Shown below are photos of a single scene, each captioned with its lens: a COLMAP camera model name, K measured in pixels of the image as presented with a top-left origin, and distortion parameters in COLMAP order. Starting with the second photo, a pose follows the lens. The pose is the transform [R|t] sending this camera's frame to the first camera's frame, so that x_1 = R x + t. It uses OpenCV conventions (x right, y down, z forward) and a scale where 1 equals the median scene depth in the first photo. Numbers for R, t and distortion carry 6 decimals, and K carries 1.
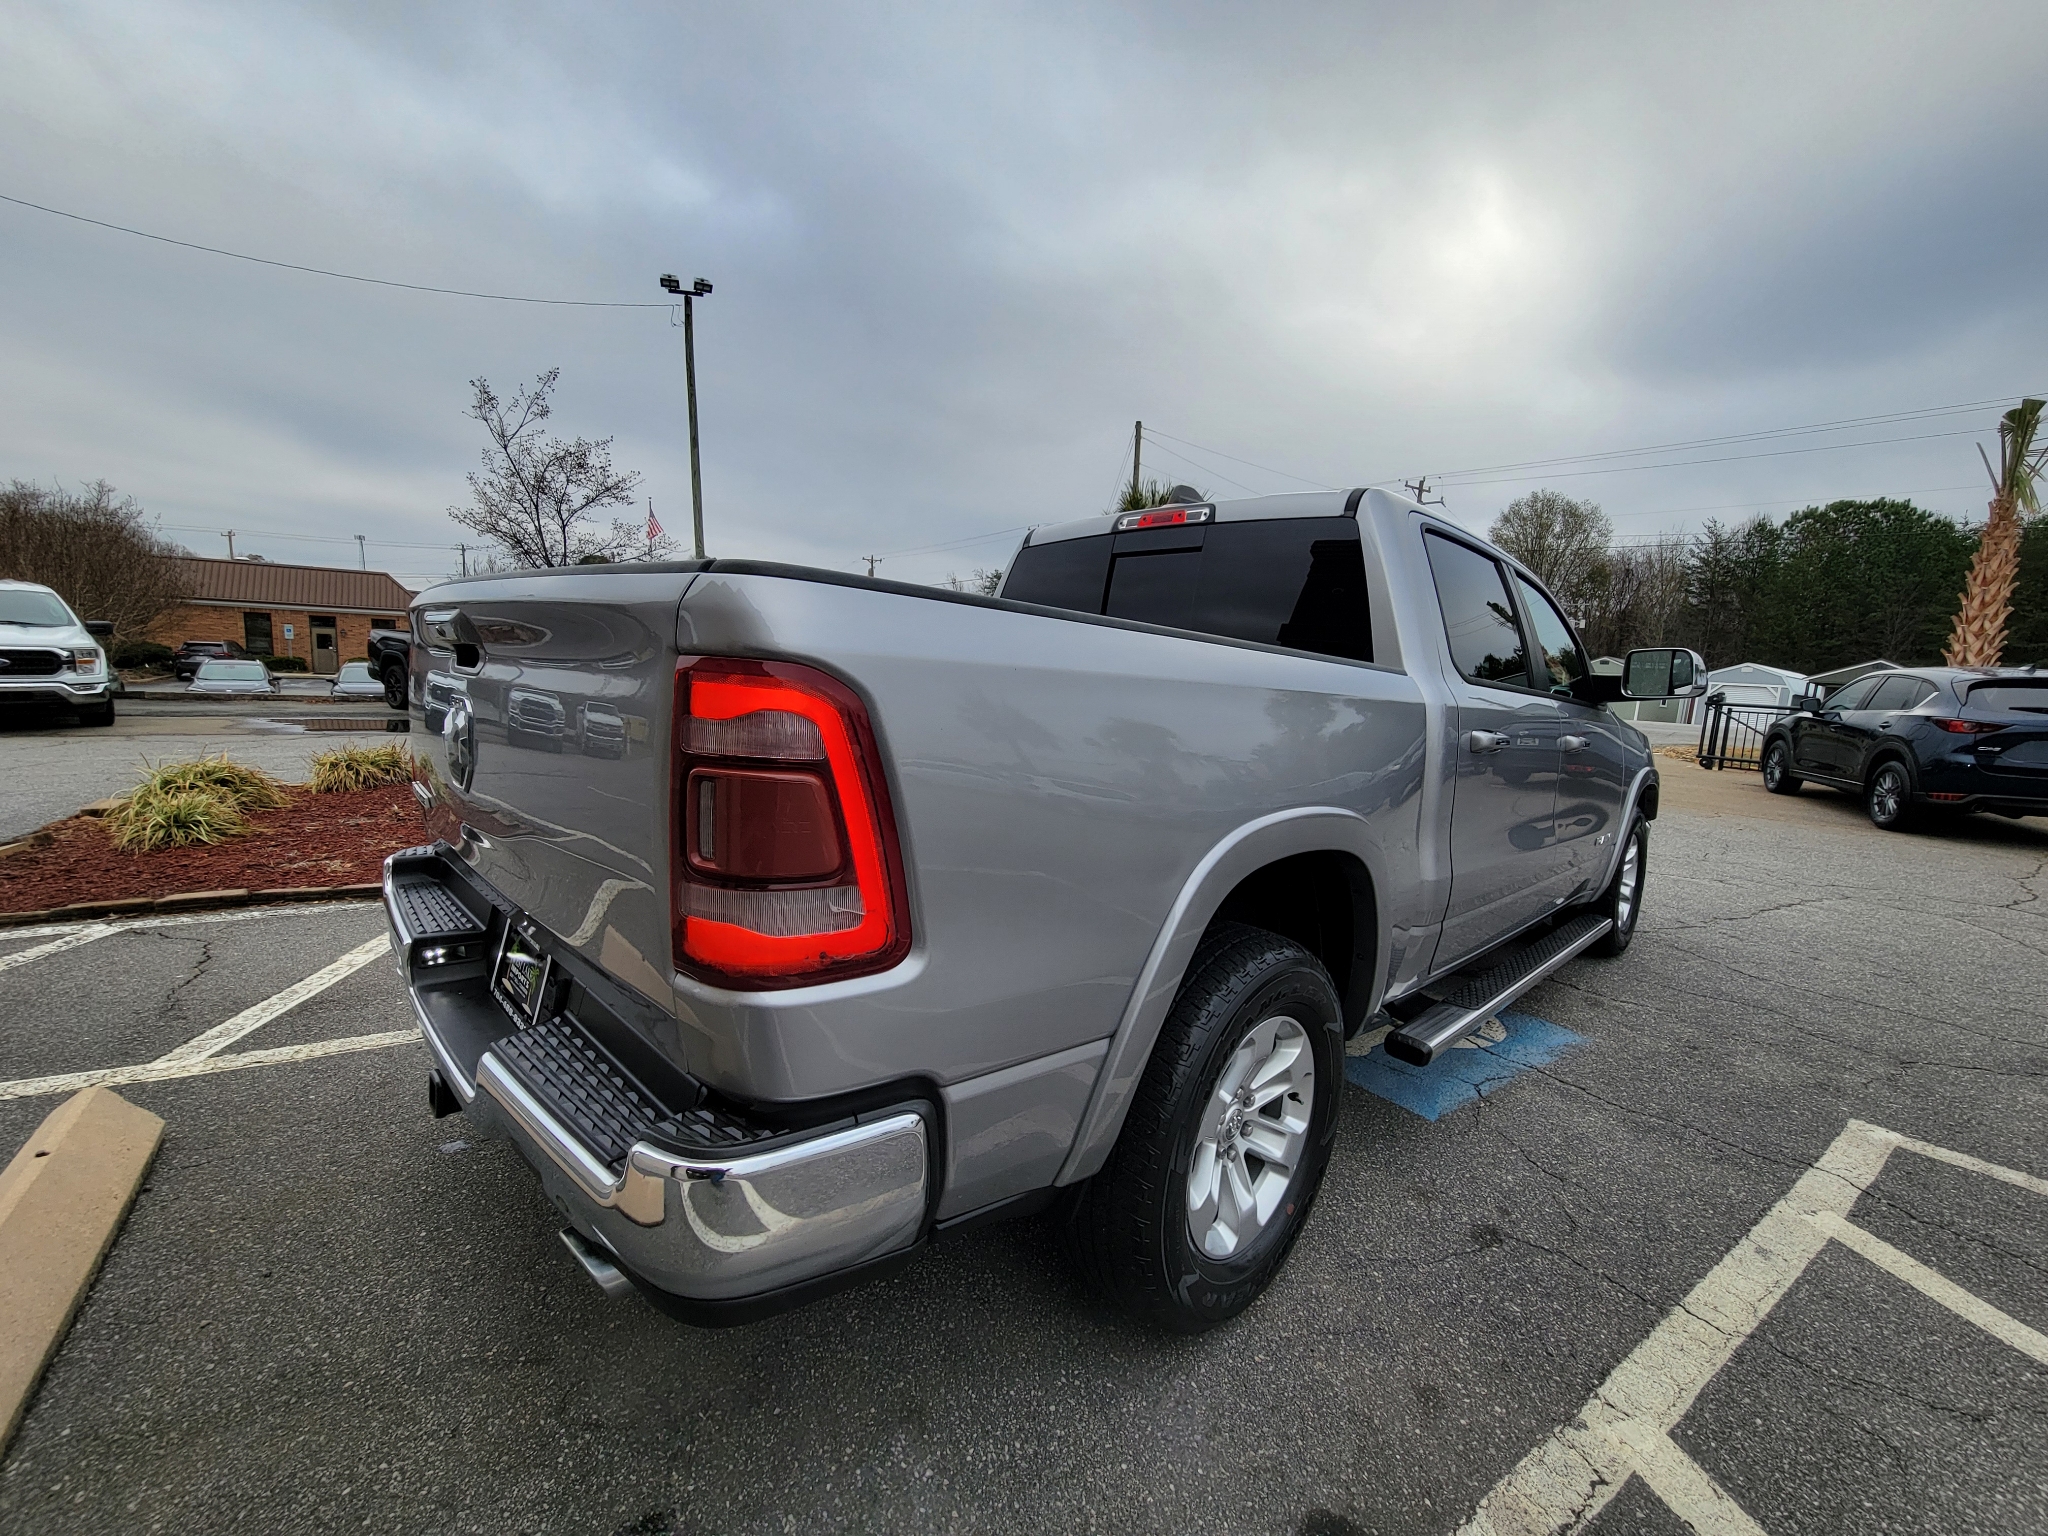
lens RADIAL K [[830.4, 0, 1034.9], [0, 830.4, 767.4], [0, 0, 1]] dist [-0.000001, -0.000170]
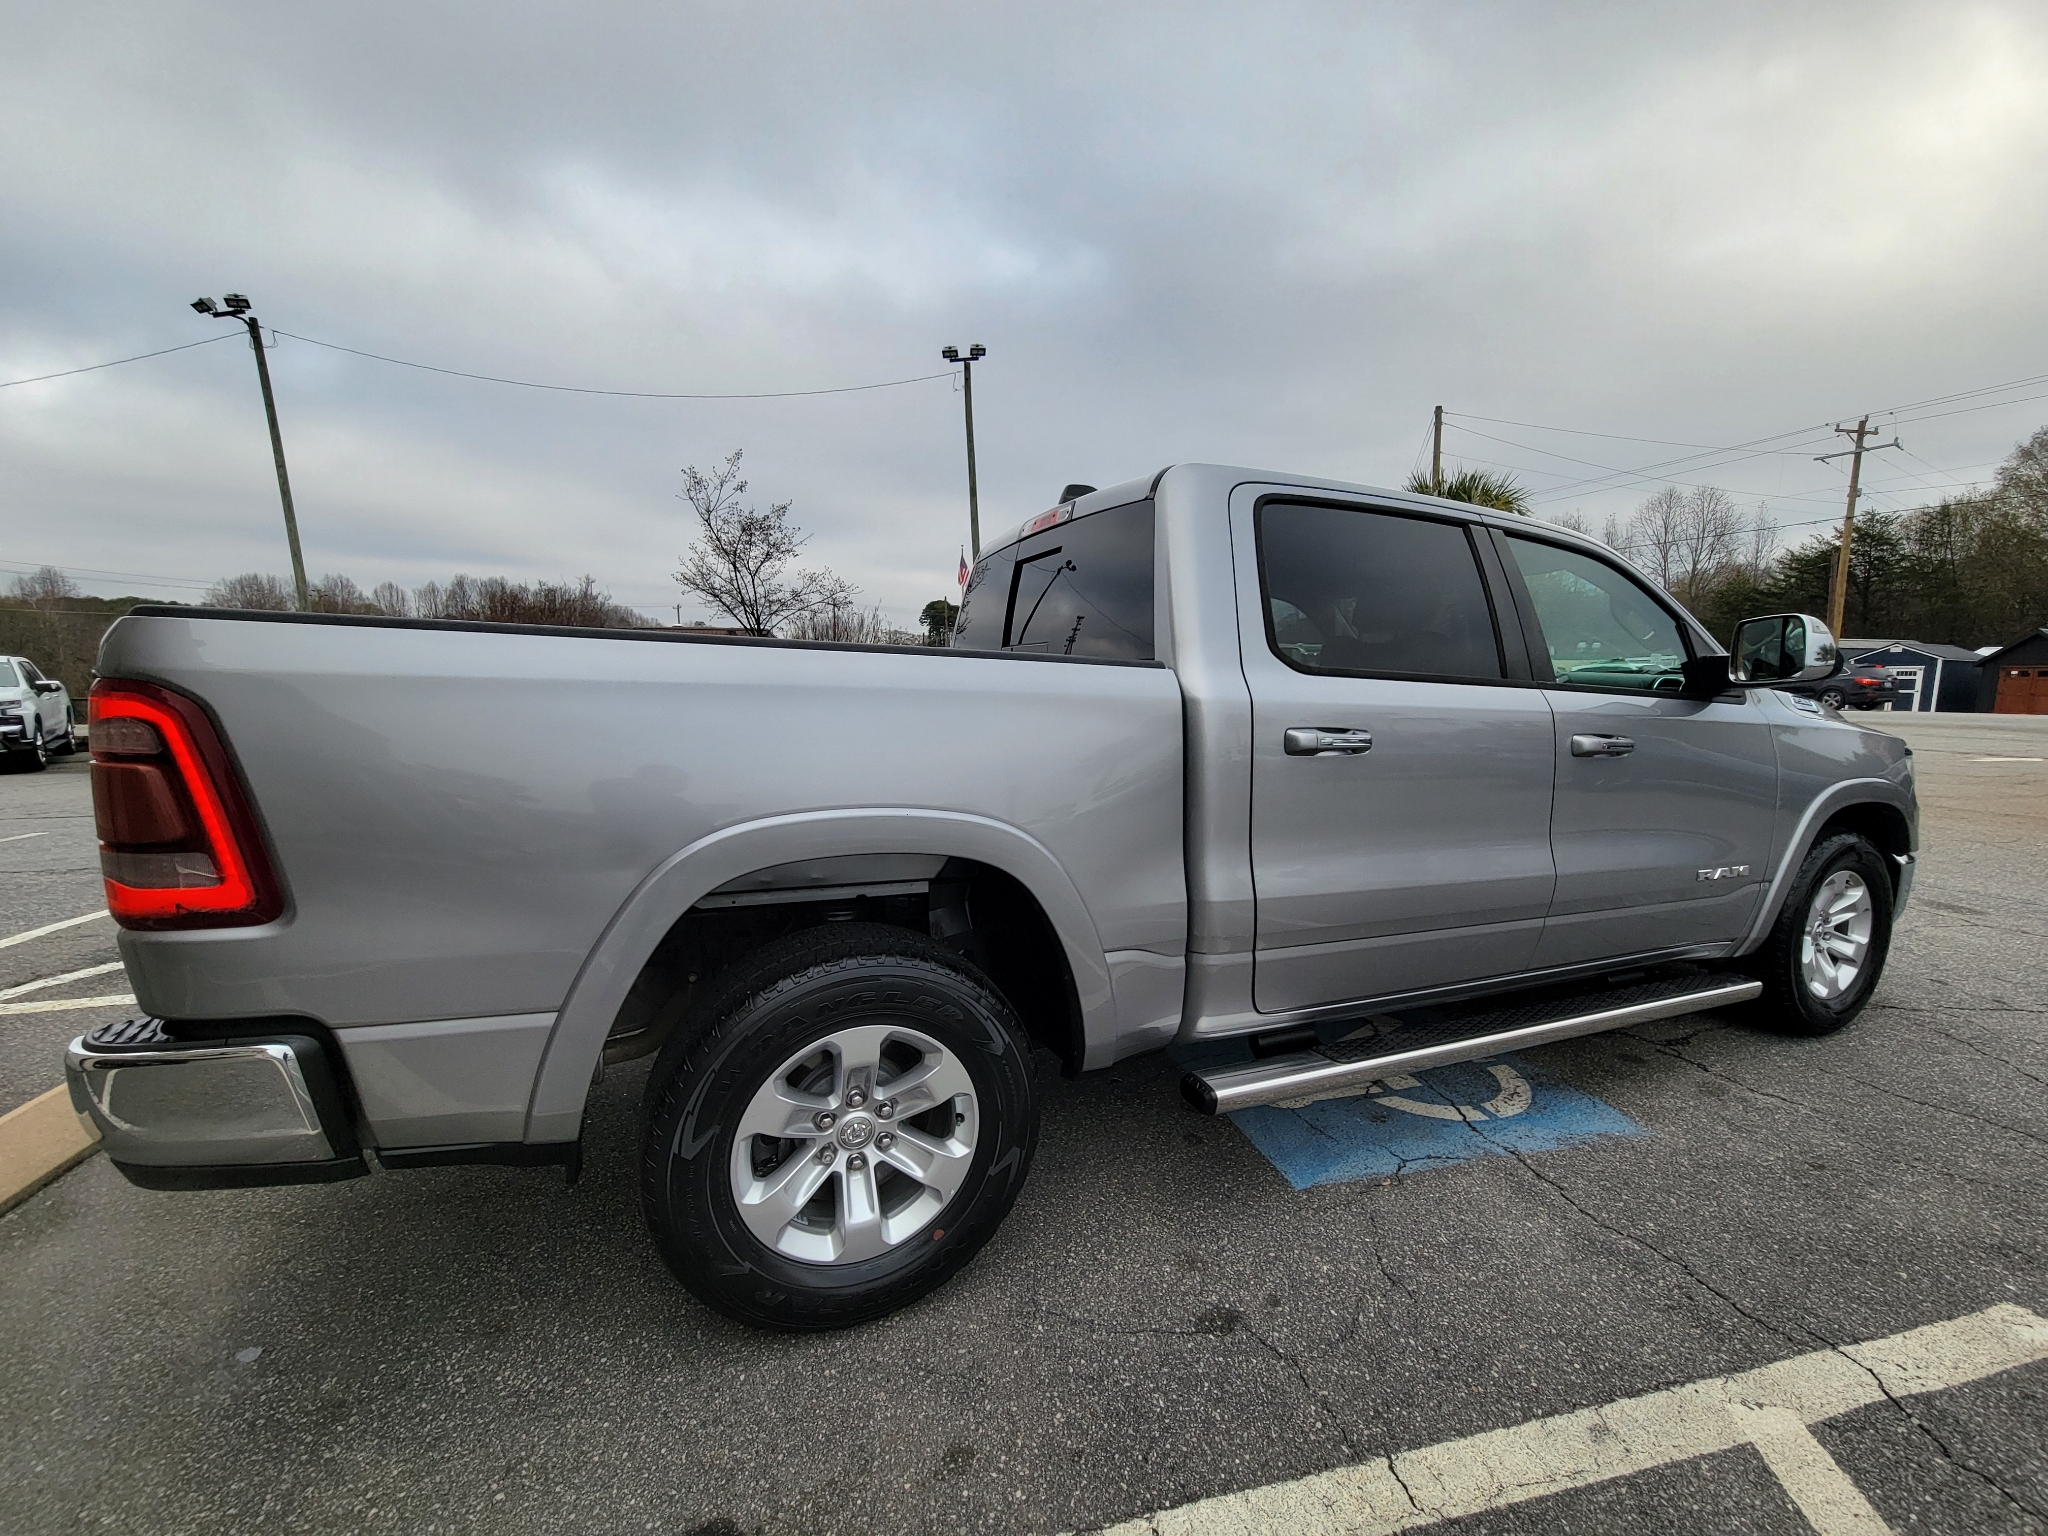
lens RADIAL K [[829.3, 0, 1038.9], [0, 829.3, 769.1], [0, 0, 1]] dist [0.001691, -0.000094]
pose [[0.933566, -0.006772, -0.358342, 0.429466], [-0.001804, 0.999720, -0.023593, 0.012782], [0.358401, 0.022672, 0.933292, 0.081293]]
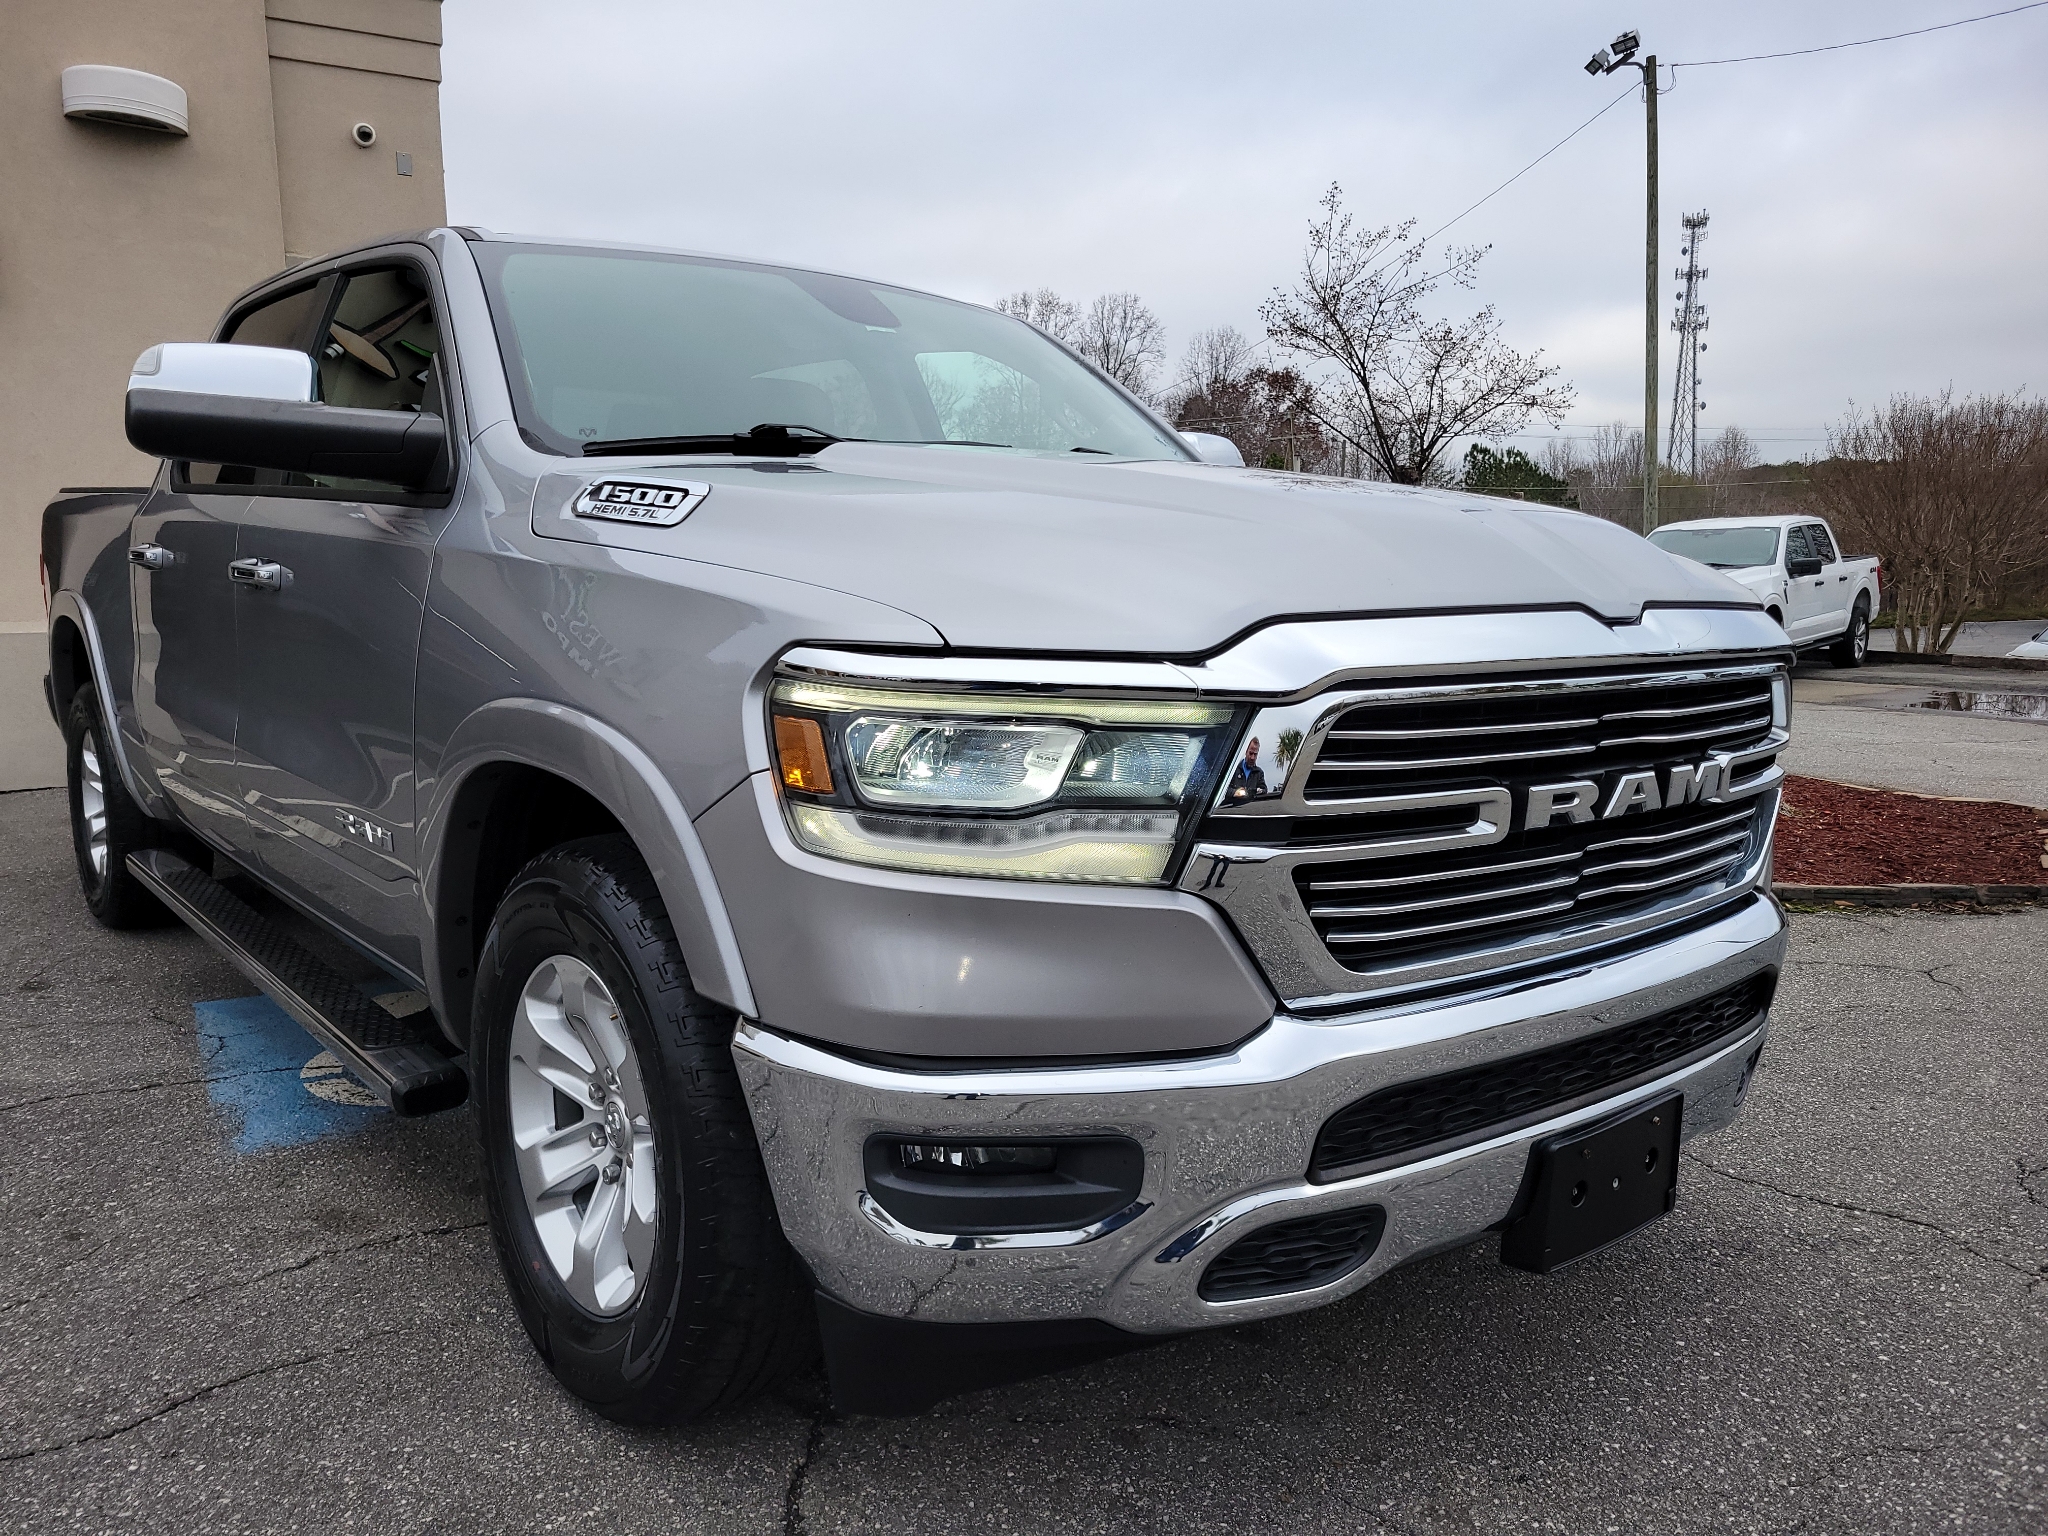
lens RADIAL K [[1529.3, 0, 1024.0], [0, 1529.3, 768.0], [0, 0, 1]] dist [0.057764, -0.038807]
pose [[-0.087524, 0.078505, -0.993064, 1.584248], [-0.128489, 0.987673, 0.089403, -0.056529], [0.987841, 0.135423, -0.076358, 1.554130]]
